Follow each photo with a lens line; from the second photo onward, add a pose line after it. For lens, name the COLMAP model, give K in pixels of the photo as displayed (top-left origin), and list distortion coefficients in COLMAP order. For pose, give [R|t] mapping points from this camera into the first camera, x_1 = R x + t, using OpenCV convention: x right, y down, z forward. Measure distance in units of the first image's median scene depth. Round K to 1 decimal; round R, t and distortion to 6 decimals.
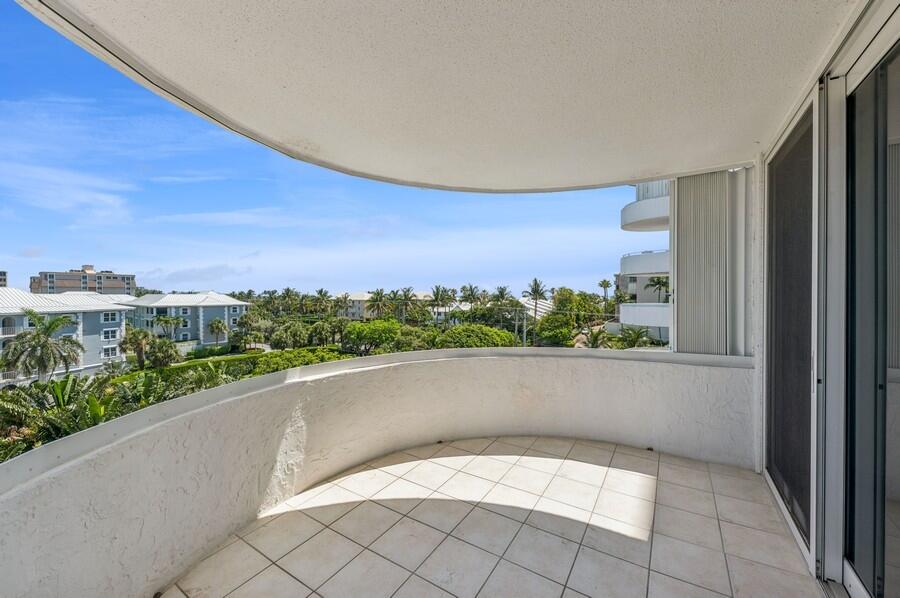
lens RADIAL K [[347.4, 0, 448.0], [0, 347.4, 298.6], [0, 0, 1]] dist [-0.012862, -0.000114]
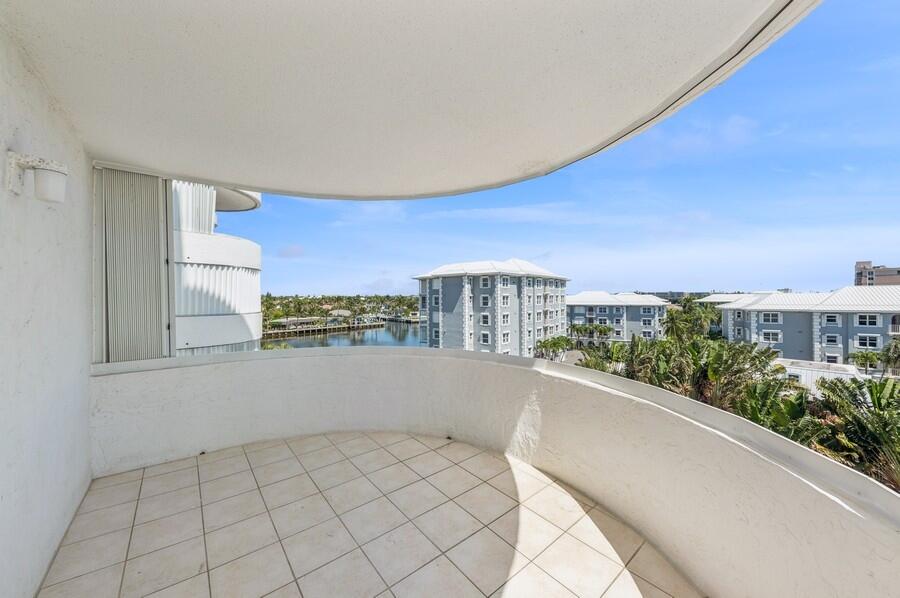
lens RADIAL K [[326.9, 0, 451.4], [0, 326.9, 295.6], [0, 0, 1]] dist [-0.000072, 0.000040]
pose [[-0.309274, 0.008134, -0.950938, 0.640364], [-0.005631, 0.999930, 0.010384, -0.018613], [0.950956, 0.008567, -0.309206, 0.989778]]
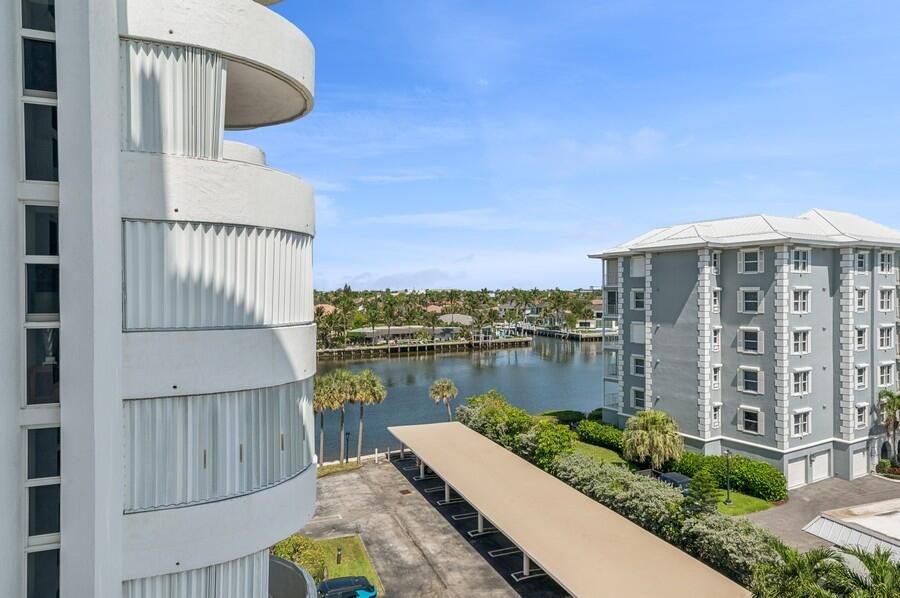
lens RADIAL K [[580.4, 0, 450.9], [0, 580.4, 295.7], [0, 0, 1]] dist [0.000663, 0.000308]
pose [[-0.604211, 0.015826, -0.796667, 0.576704], [-0.002365, 0.999763, 0.021654, -0.017100], [0.796821, 0.014968, -0.604030, 0.934663]]
